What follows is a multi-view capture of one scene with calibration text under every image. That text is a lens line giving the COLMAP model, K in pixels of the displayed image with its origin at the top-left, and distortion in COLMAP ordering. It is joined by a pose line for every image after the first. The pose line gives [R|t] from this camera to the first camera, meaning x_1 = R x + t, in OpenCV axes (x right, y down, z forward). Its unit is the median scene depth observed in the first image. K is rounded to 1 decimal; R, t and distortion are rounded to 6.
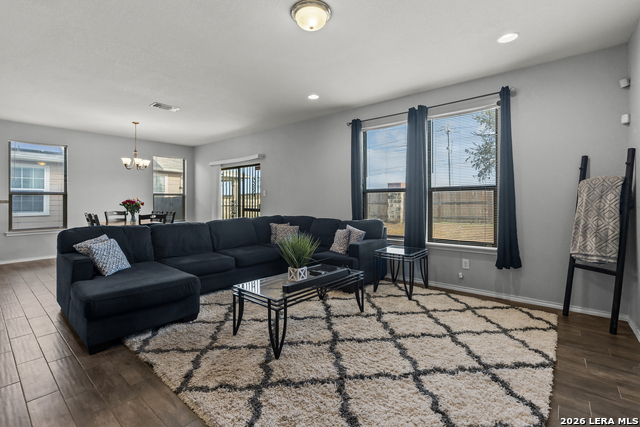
lens RADIAL K [[293.2, 0, 318.2], [0, 293.2, 198.3], [0, 0, 1]] dist [-0.001343, -0.000218]
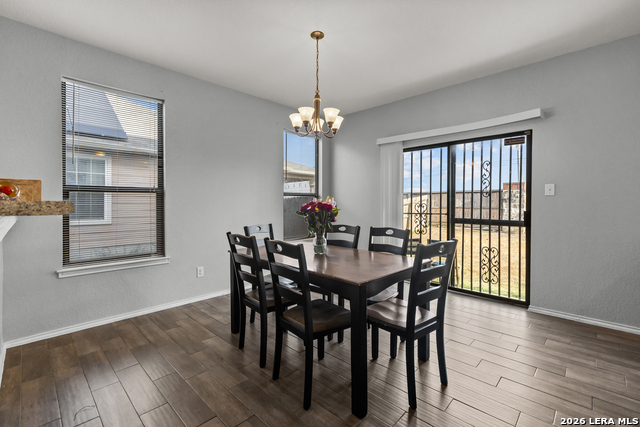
lens RADIAL K [[285.2, 0, 318.6], [0, 285.2, 206.8], [0, 0, 1]] dist [0.000090, 0.000425]
pose [[0.997348, 0.003095, -0.072720, -0.535346], [-0.001976, 0.999879, 0.015446, 0.005384], [0.072759, -0.015261, 0.997233, 0.498390]]
